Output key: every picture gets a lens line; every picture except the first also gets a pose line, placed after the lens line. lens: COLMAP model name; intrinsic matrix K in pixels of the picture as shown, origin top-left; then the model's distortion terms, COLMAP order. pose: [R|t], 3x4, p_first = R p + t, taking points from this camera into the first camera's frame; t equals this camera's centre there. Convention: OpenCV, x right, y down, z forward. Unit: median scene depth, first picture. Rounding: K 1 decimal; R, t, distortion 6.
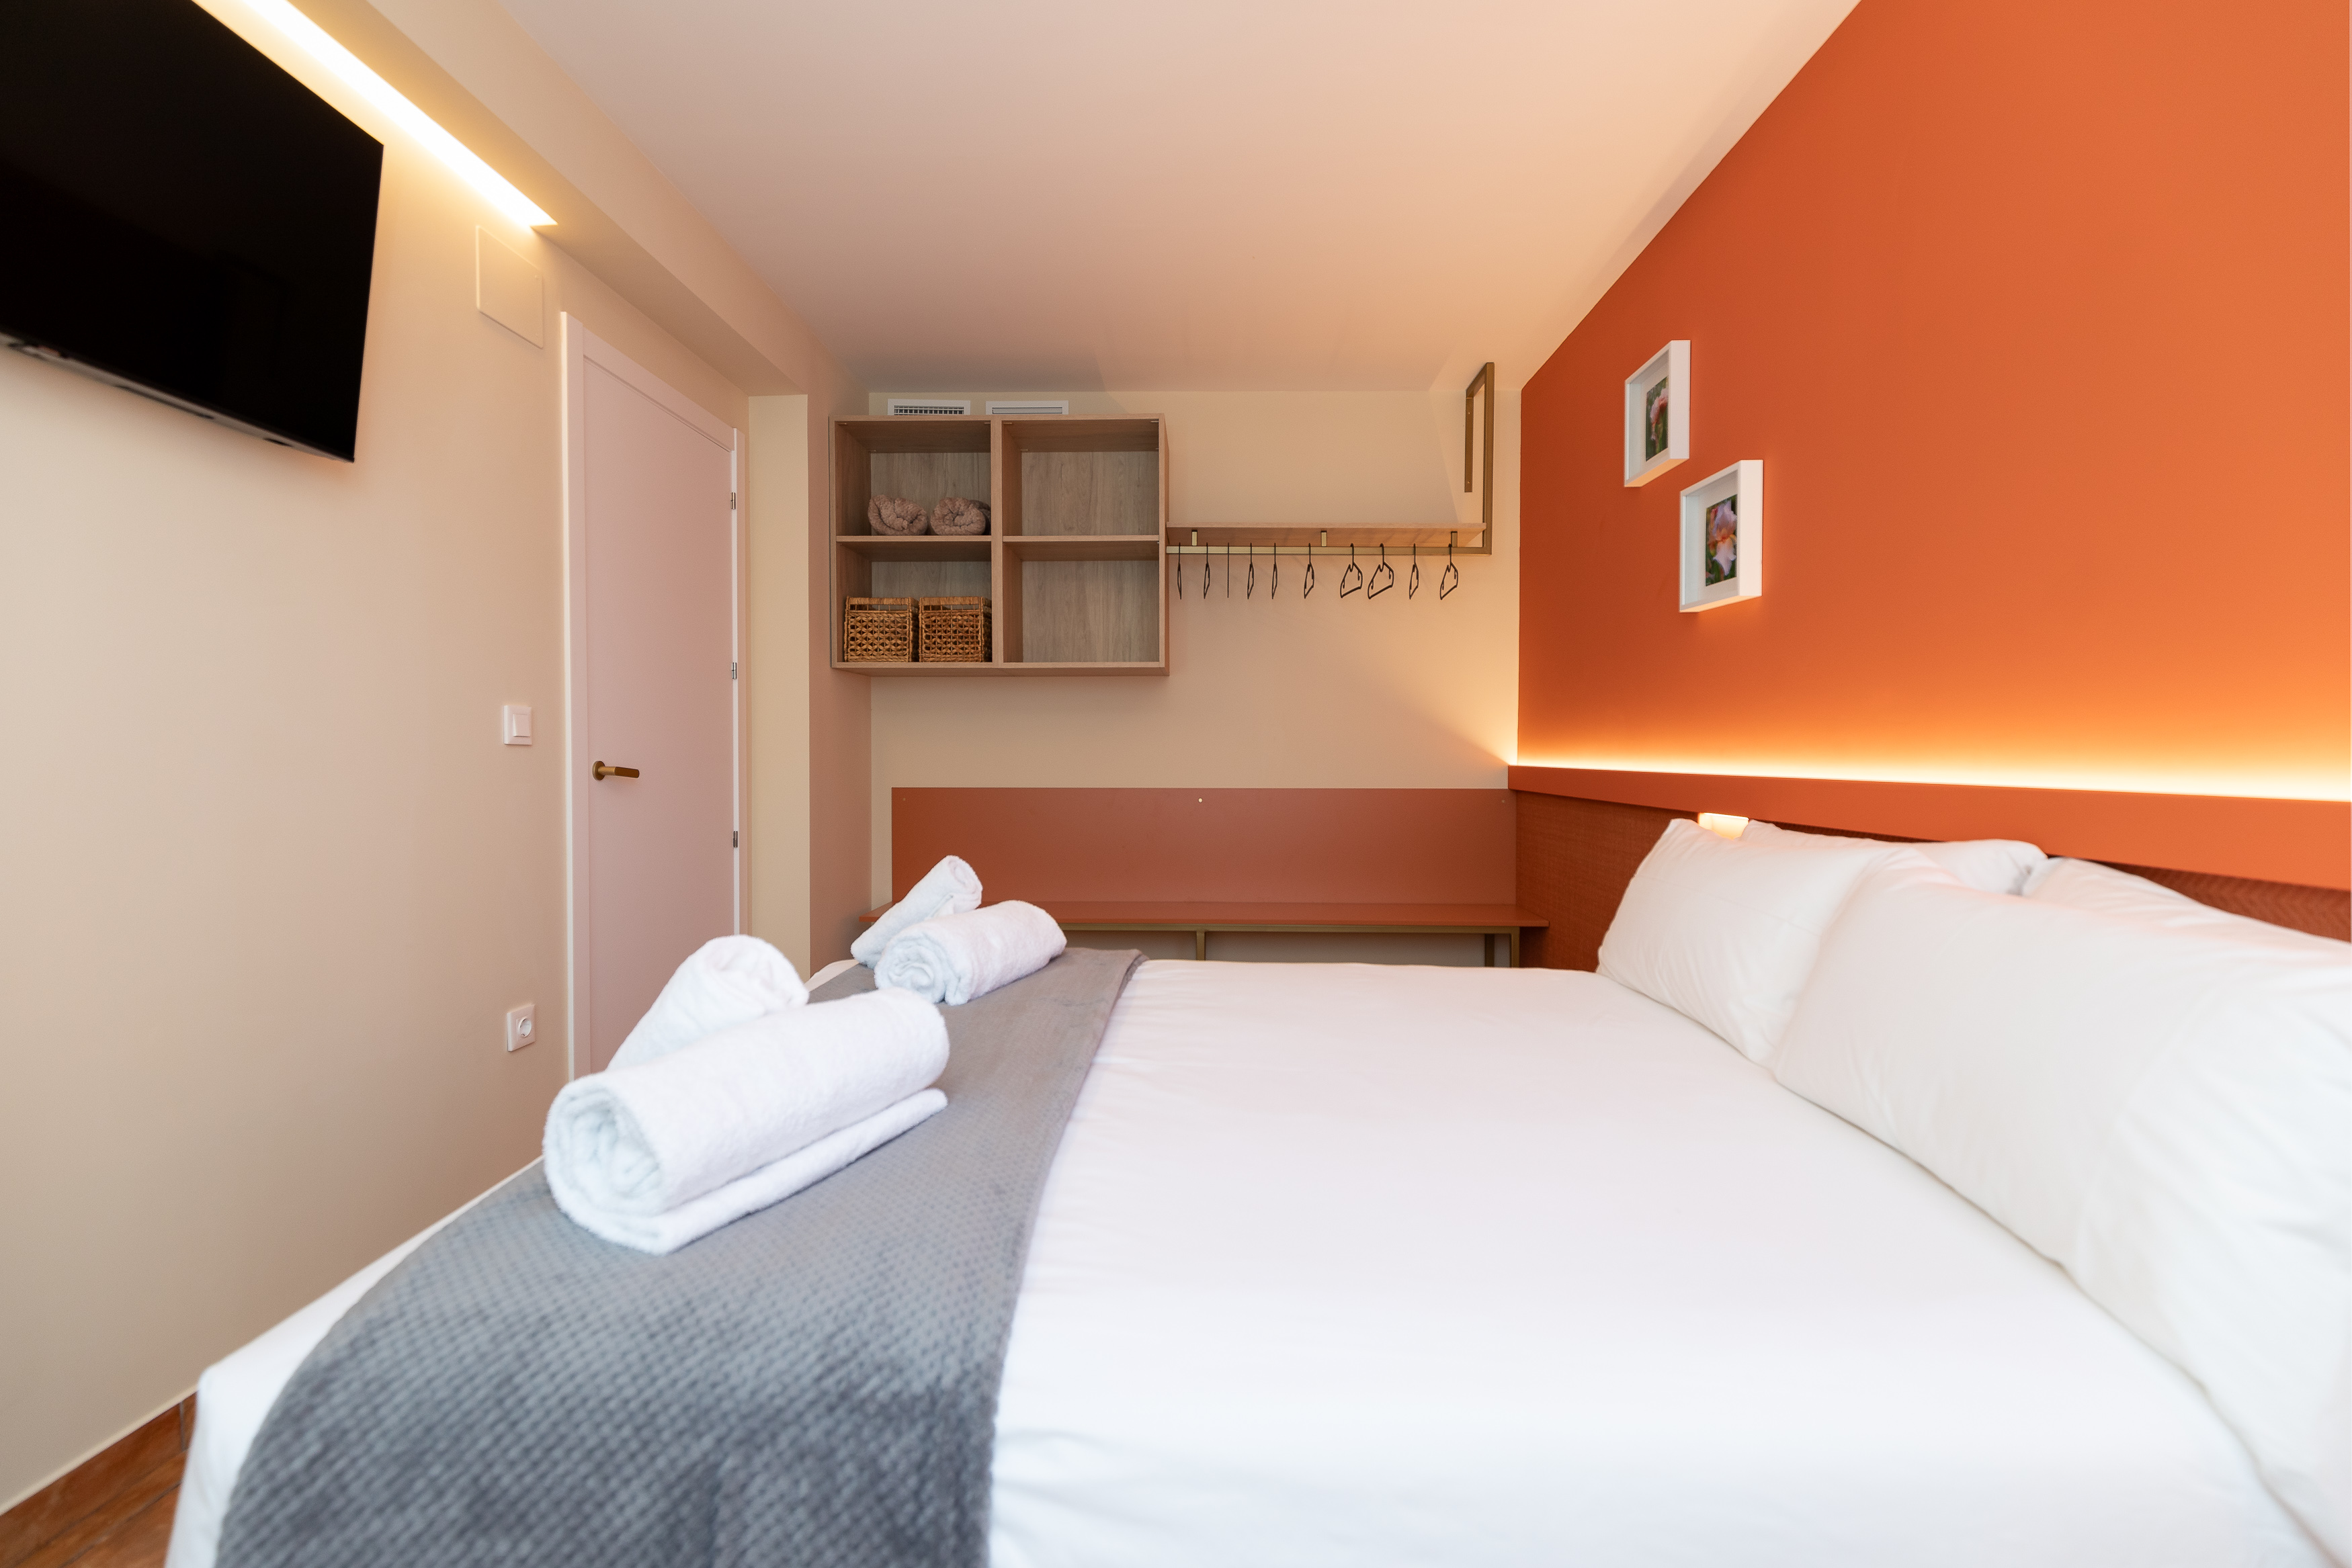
lens RADIAL K [[1050.1, 0, 1176.0], [0, 1050.1, 777.9], [0, 0, 1]] dist [0.009486, -0.000632]
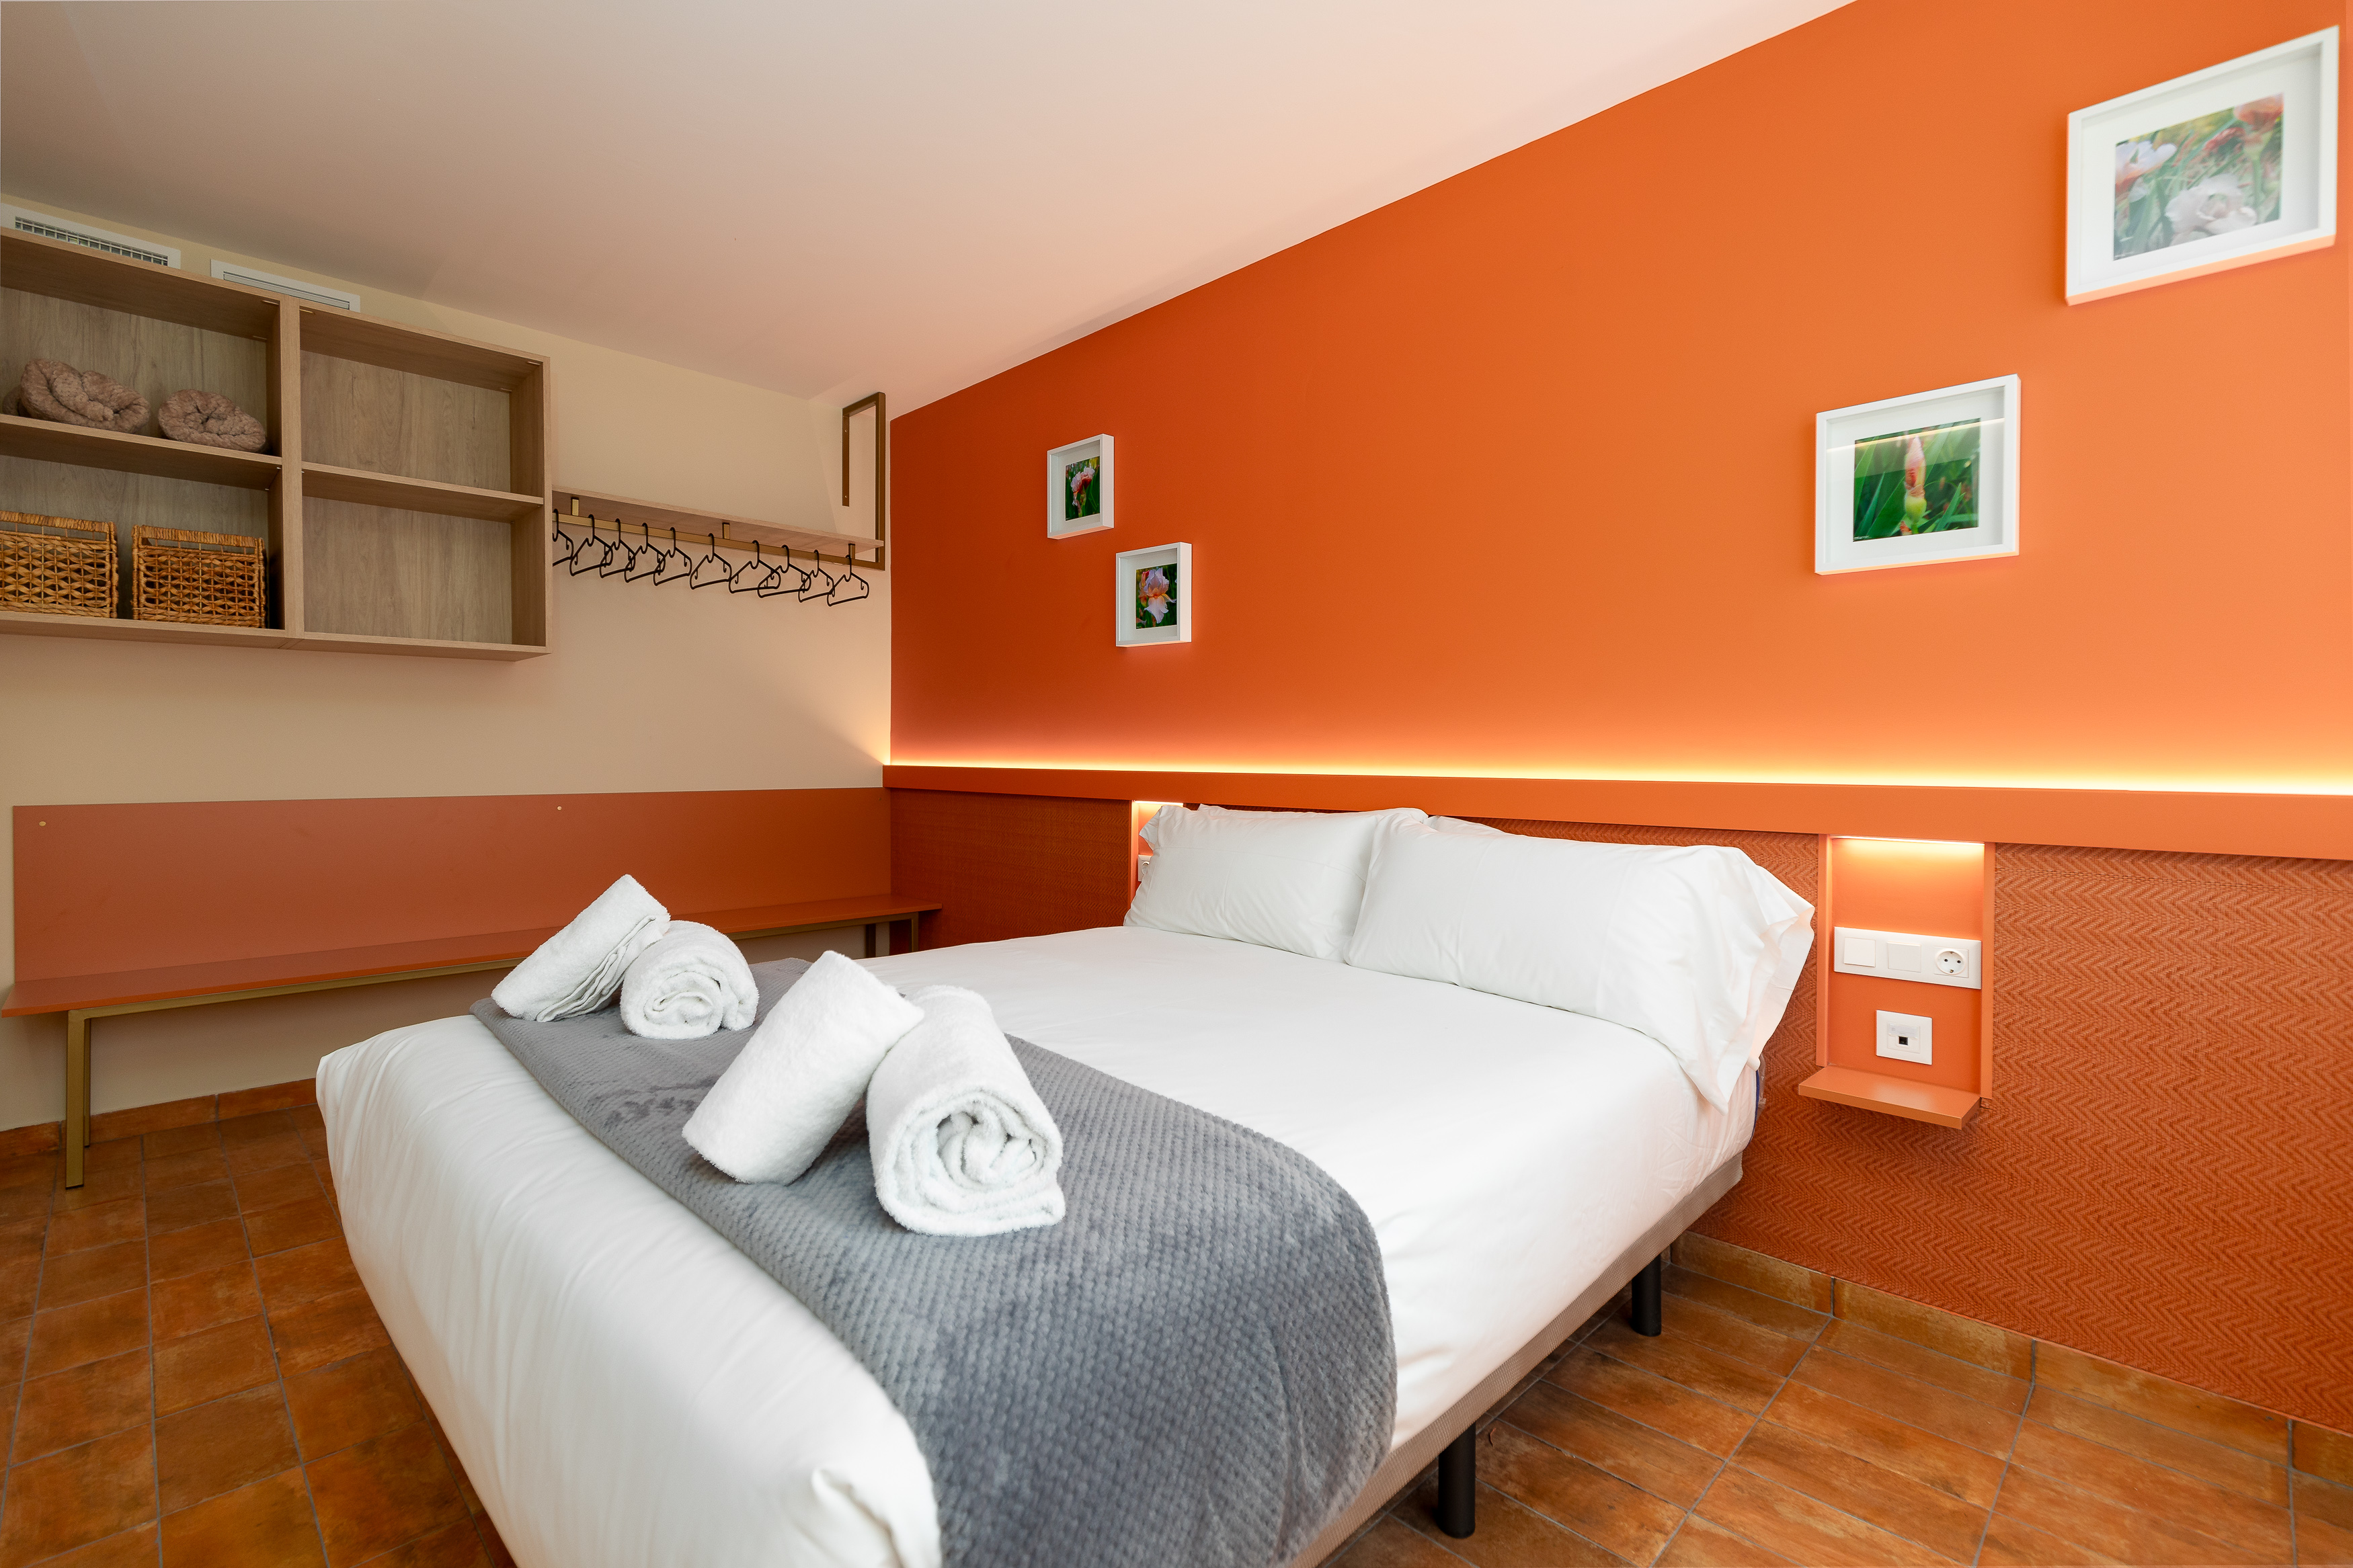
lens RADIAL K [[1050.6, 0, 1176.5], [0, 1050.6, 777.9], [0, 0, 1]] dist [0.009486, -0.000632]
pose [[0.691331, -0.015292, 0.722376, -0.276786], [0.014319, 0.999870, 0.007463, -0.003013], [-0.722396, 0.005185, 0.691460, 0.037228]]
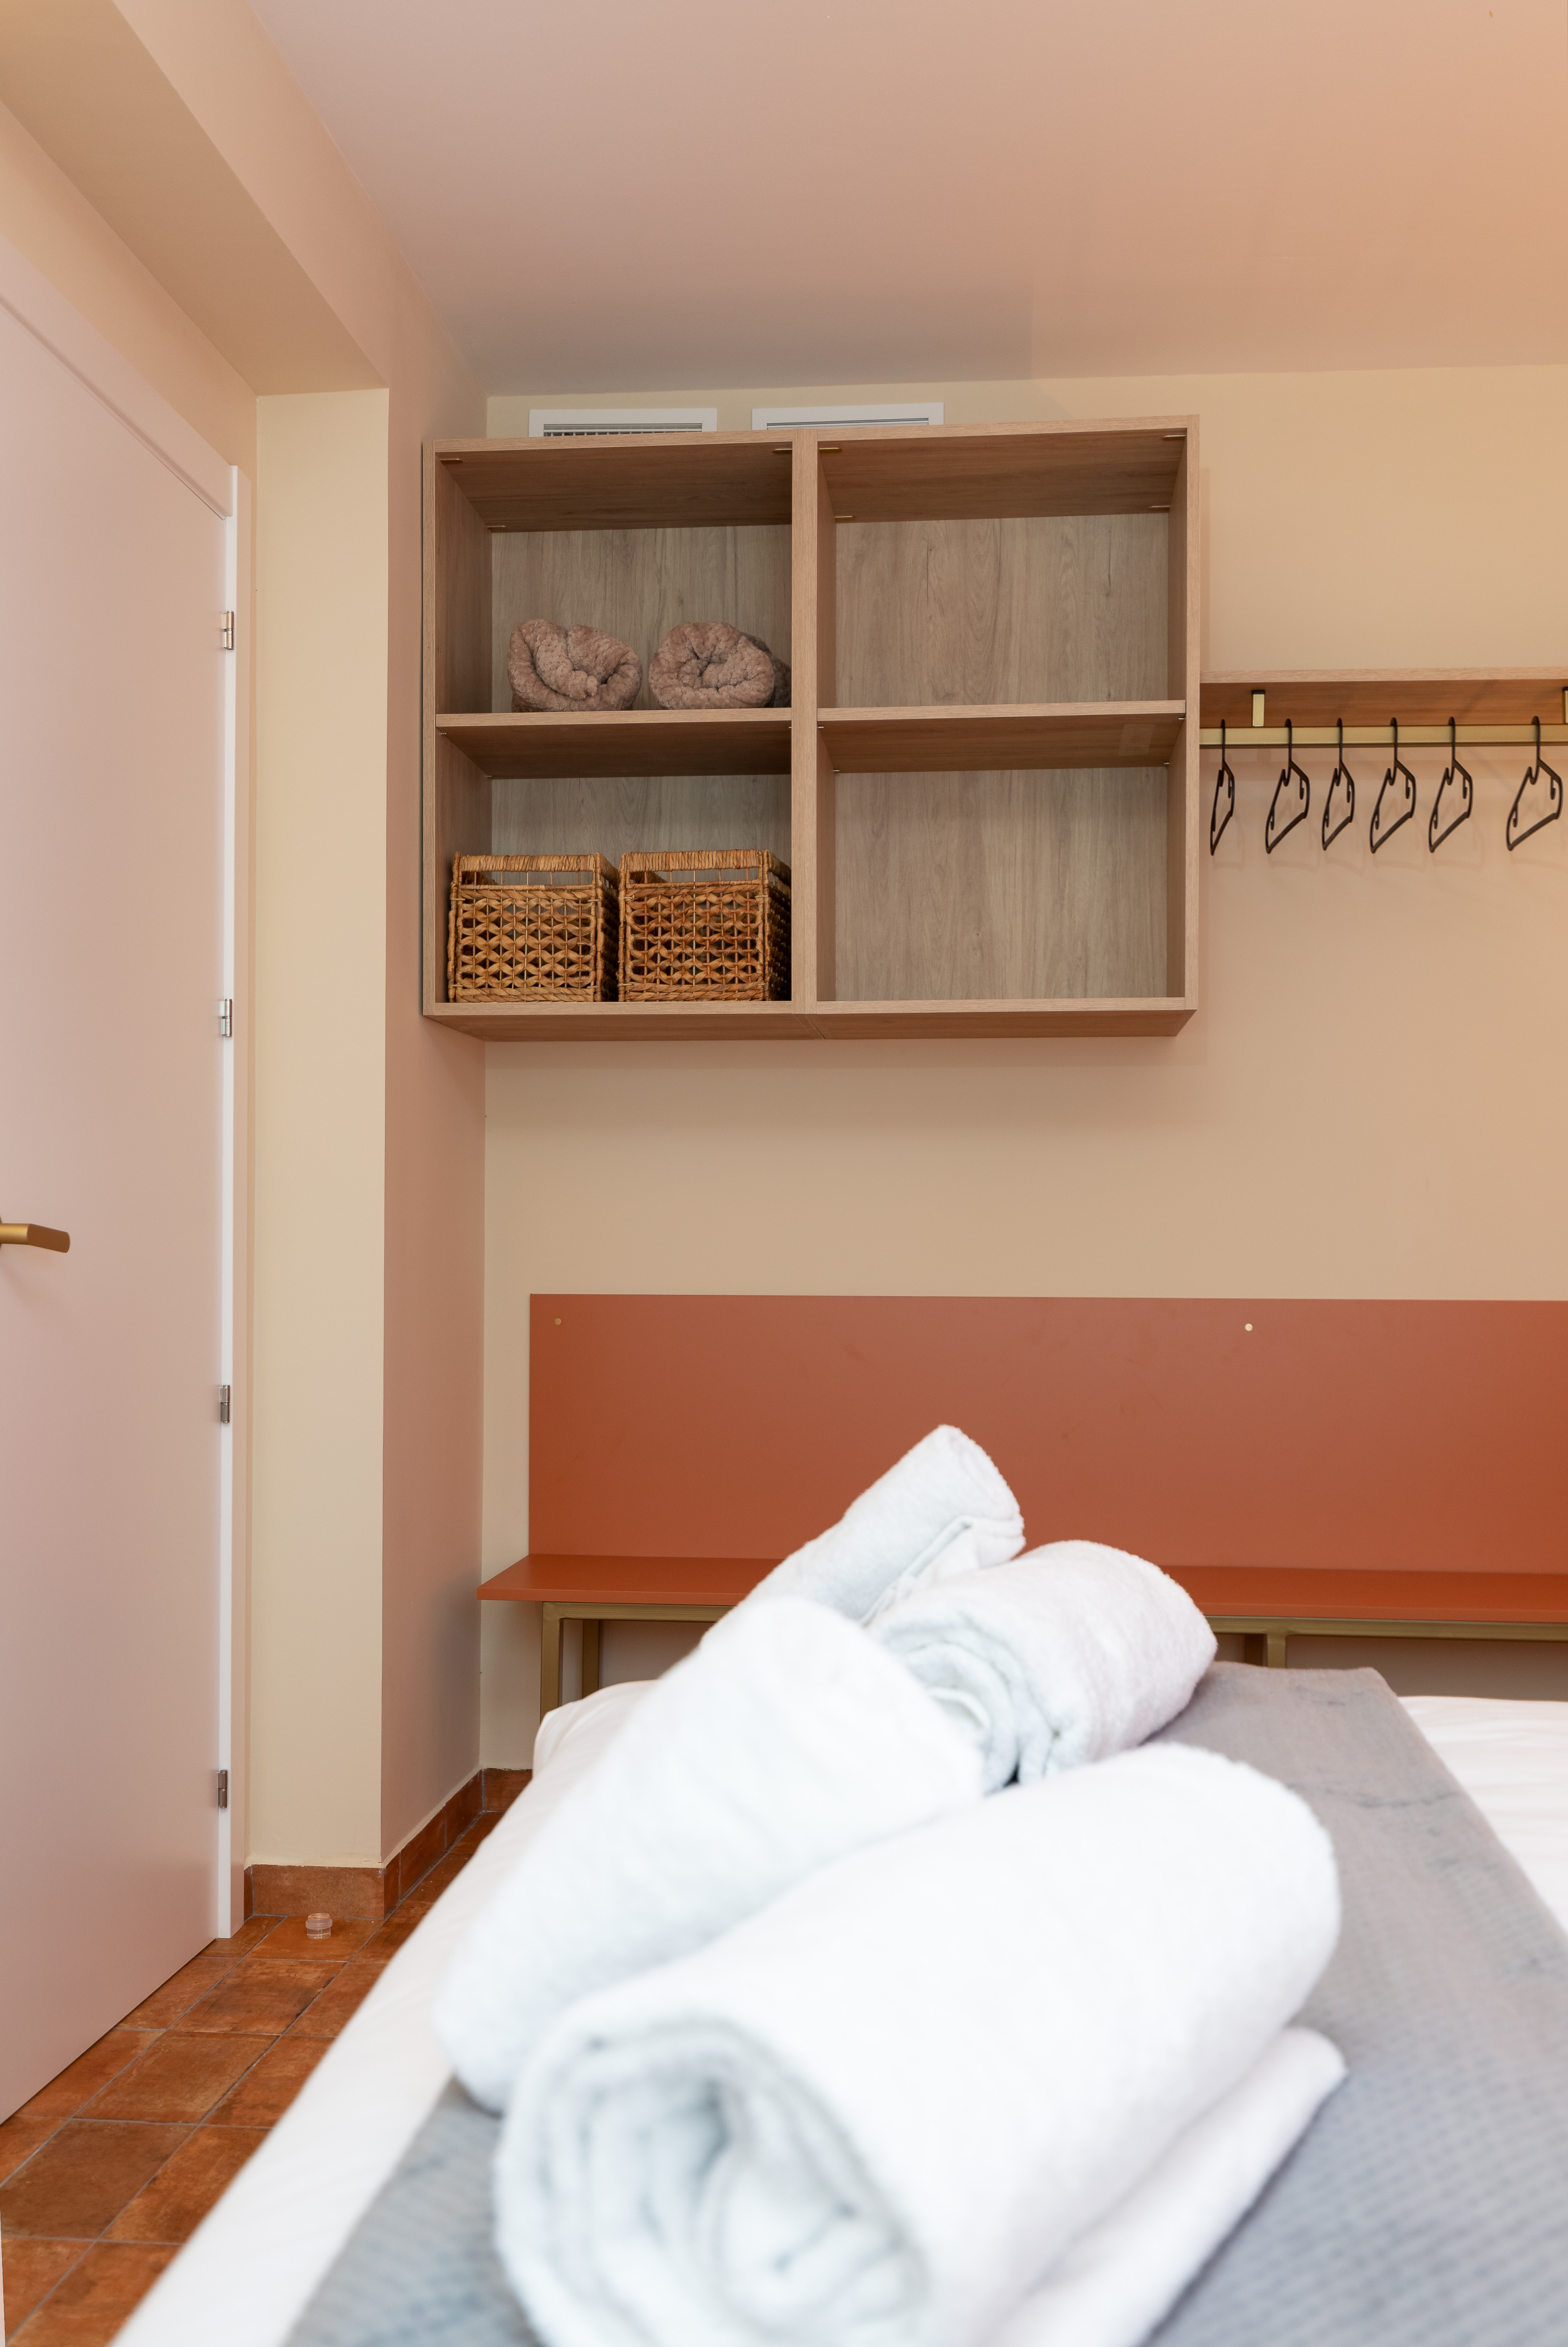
lens RADIAL K [[2300.6, 0, 775.4], [0, 2300.6, 1261.4], [0, 0, 1]] dist [0.017949, -0.022963]
pose [[0.997643, 0.003135, -0.068546, -0.114912], [-0.004440, 0.999812, -0.018897, 0.014571], [0.068474, 0.019157, 0.997469, 0.059051]]
